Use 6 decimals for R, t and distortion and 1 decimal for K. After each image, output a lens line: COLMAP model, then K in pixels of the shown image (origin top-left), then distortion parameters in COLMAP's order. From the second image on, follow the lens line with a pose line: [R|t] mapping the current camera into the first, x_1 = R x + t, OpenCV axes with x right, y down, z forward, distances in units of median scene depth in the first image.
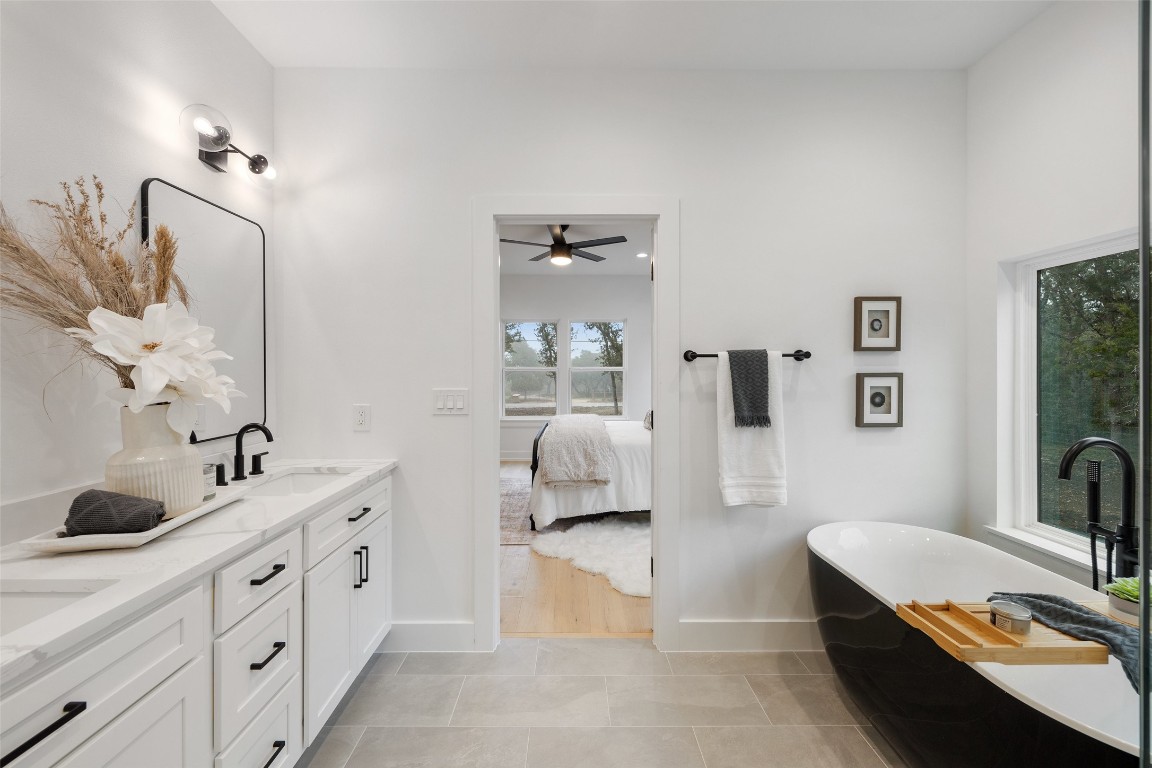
lens RADIAL K [[489.0, 0, 576.3], [0, 489.0, 367.6], [0, 0, 1]] dist [0.000793, 0.000592]
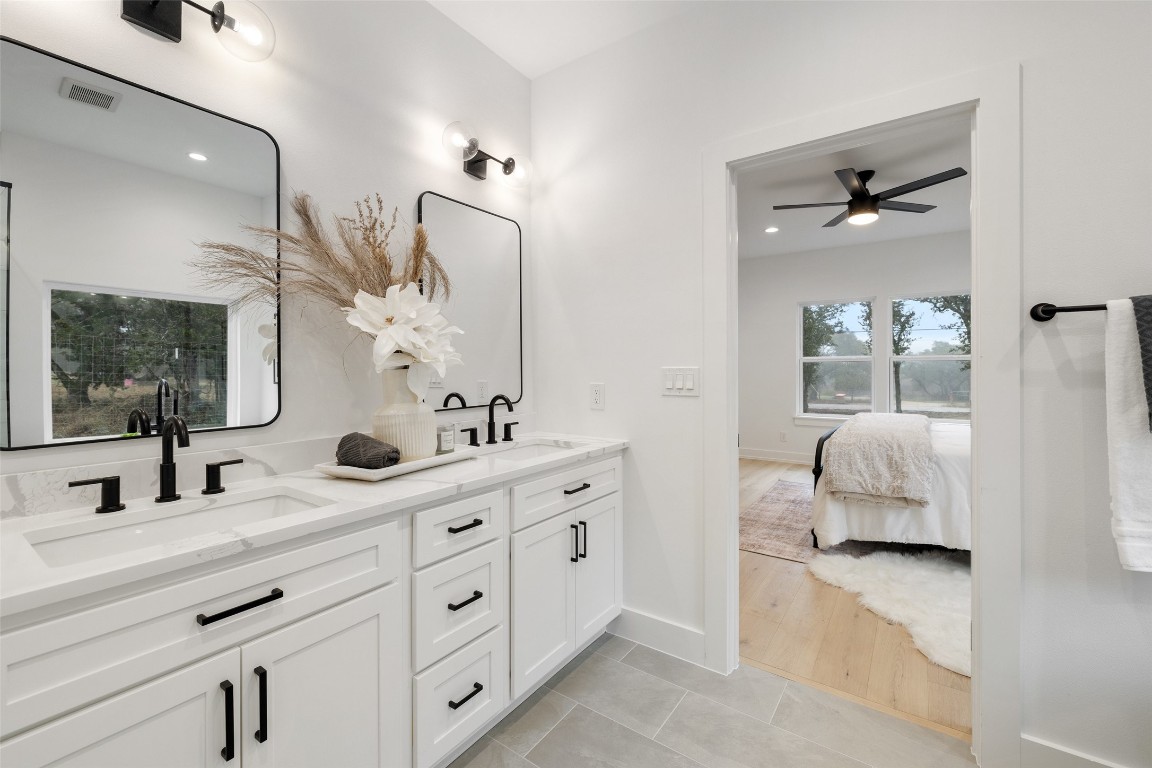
lens RADIAL K [[489.0, 0, 576.3], [0, 489.0, 367.6], [0, 0, 1]] dist [0.000793, 0.000592]
pose [[0.808062, -0.004112, -0.589083, 0.121798], [0.005679, 0.999984, 0.000810, 0.042620], [0.589070, -0.004000, 0.808072, 0.158633]]
